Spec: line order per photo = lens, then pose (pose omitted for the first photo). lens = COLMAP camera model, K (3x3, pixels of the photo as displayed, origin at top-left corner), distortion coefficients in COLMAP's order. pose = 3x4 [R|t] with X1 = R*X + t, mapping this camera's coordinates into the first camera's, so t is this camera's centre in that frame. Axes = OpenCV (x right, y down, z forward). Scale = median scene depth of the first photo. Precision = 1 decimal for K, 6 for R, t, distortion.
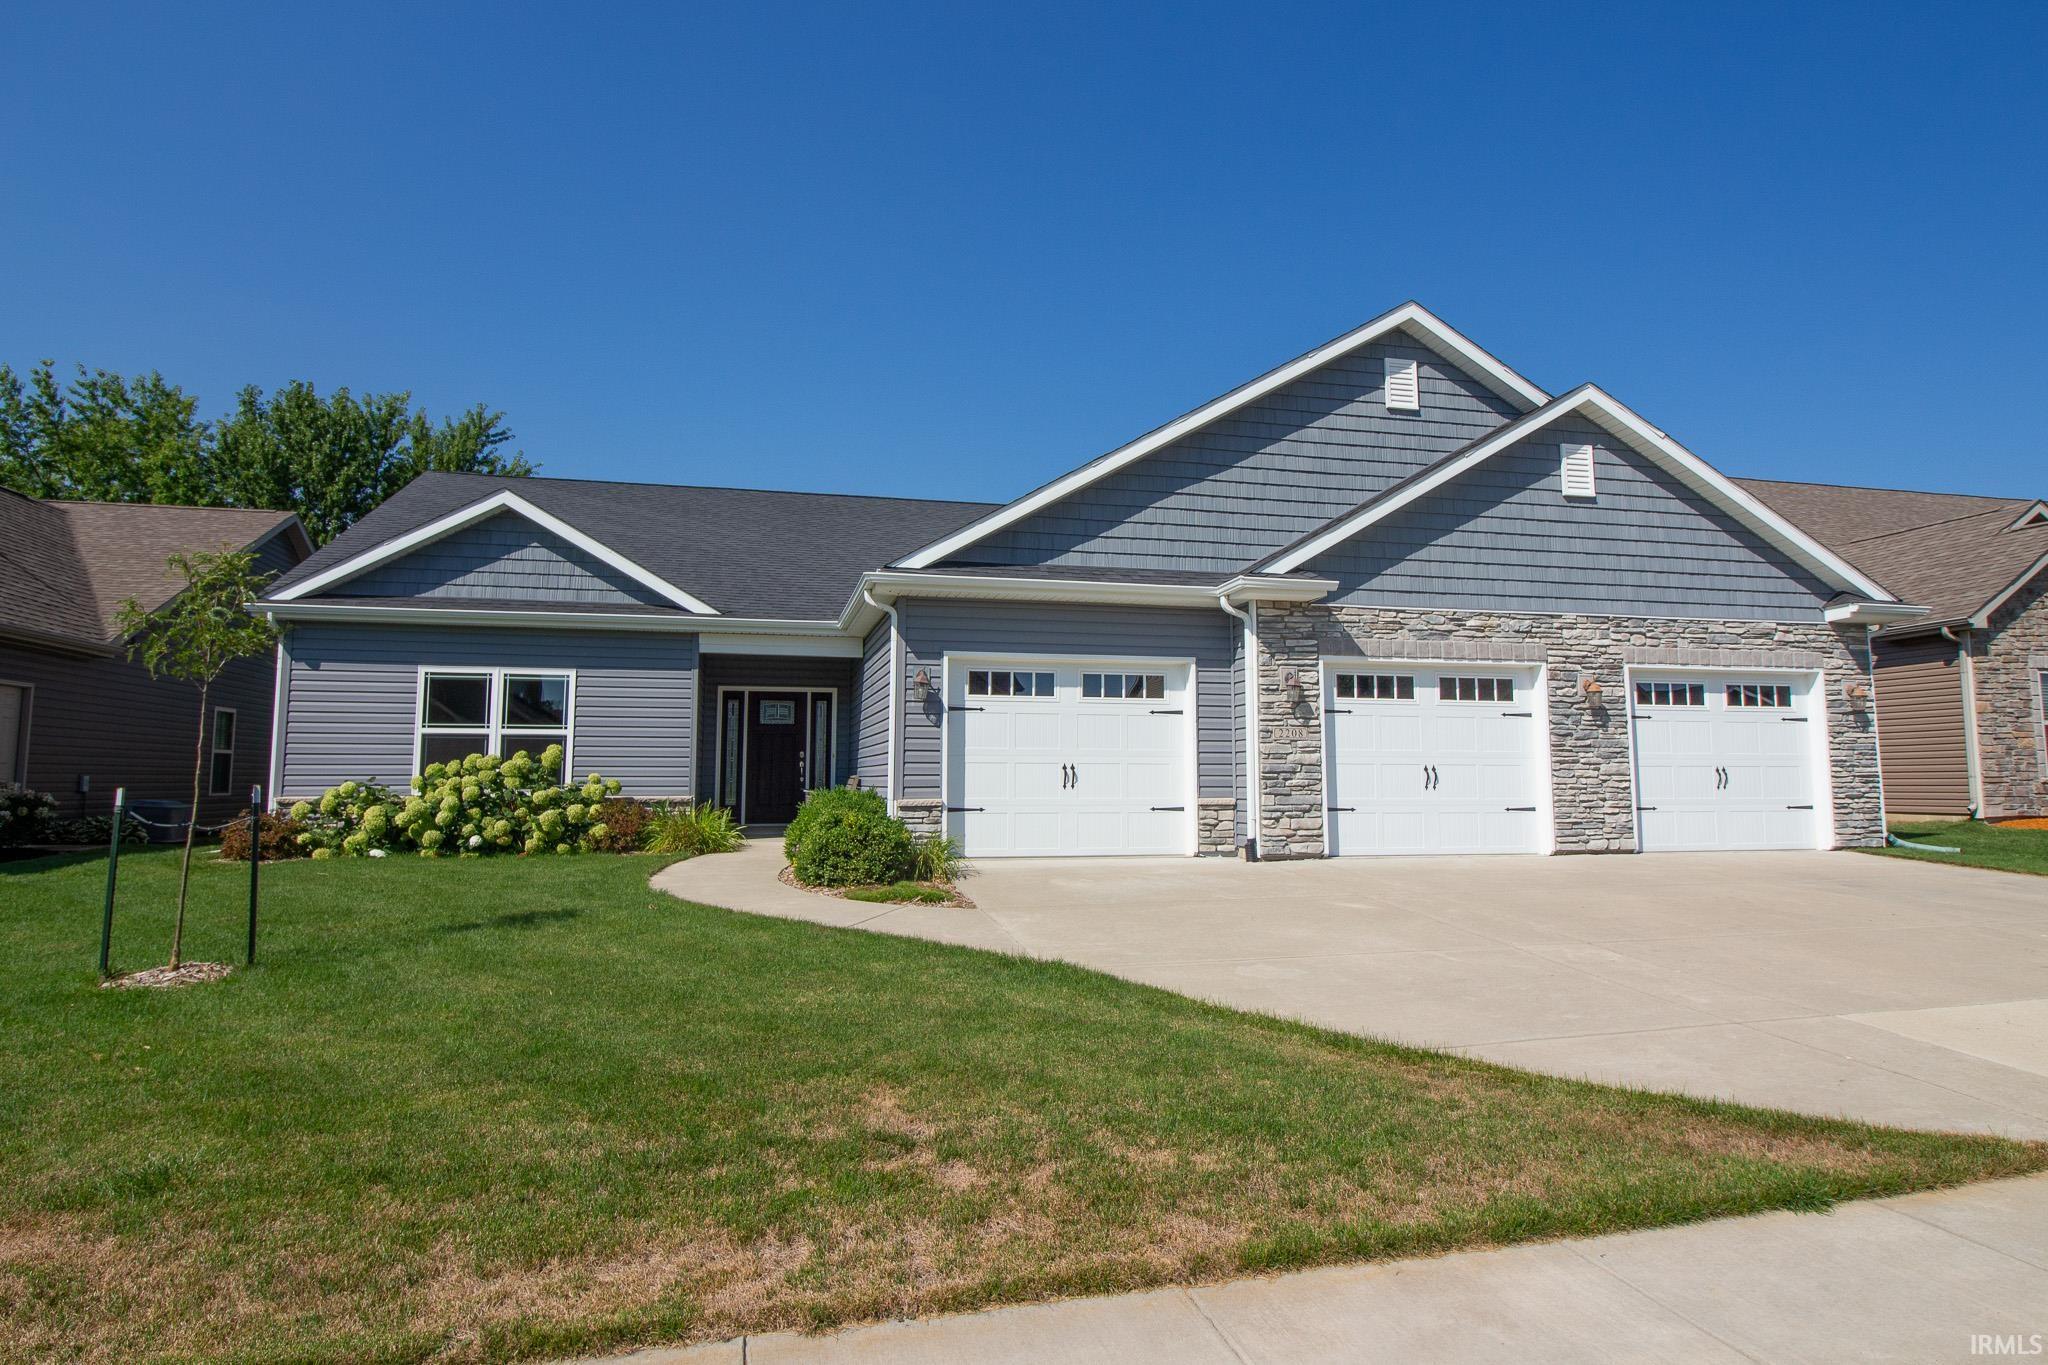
lens RADIAL K [[1082.4, 0, 1026.0], [0, 1082.4, 669.6], [0, 0, 1]] dist [-0.018200, -0.000133]
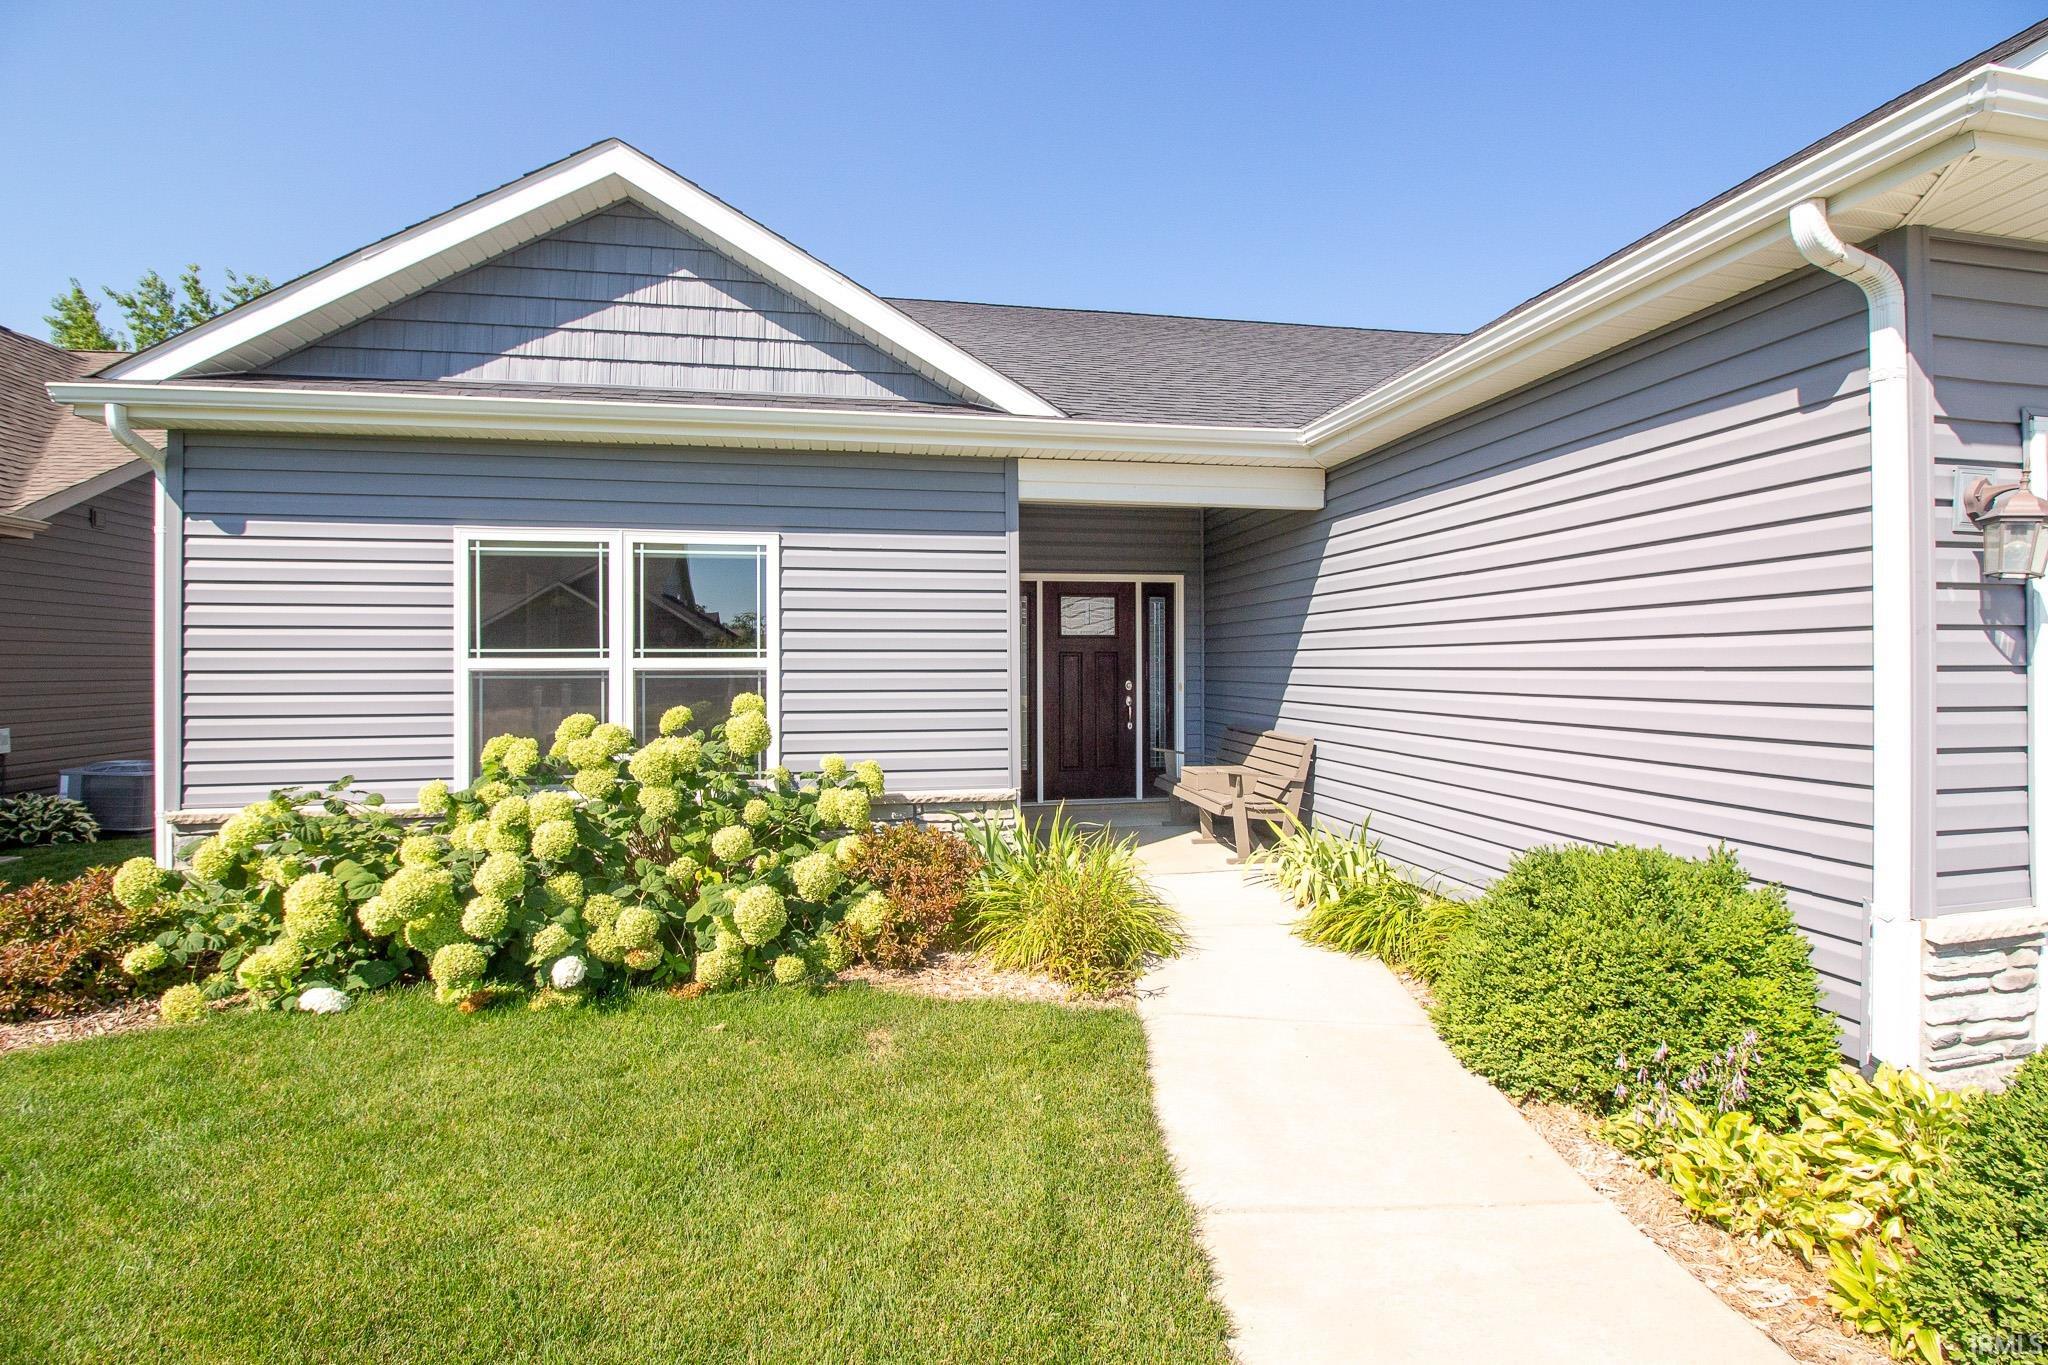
lens RADIAL K [[944.1, 0, 1030.8], [0, 944.1, 663.7], [0, 0, 1]] dist [-0.000315, -0.011288]
pose [[0.996965, -0.003583, -0.077763, -0.282882], [0.011069, 0.995315, 0.096046, 0.019267], [0.077055, -0.096615, 0.992335, 0.607143]]
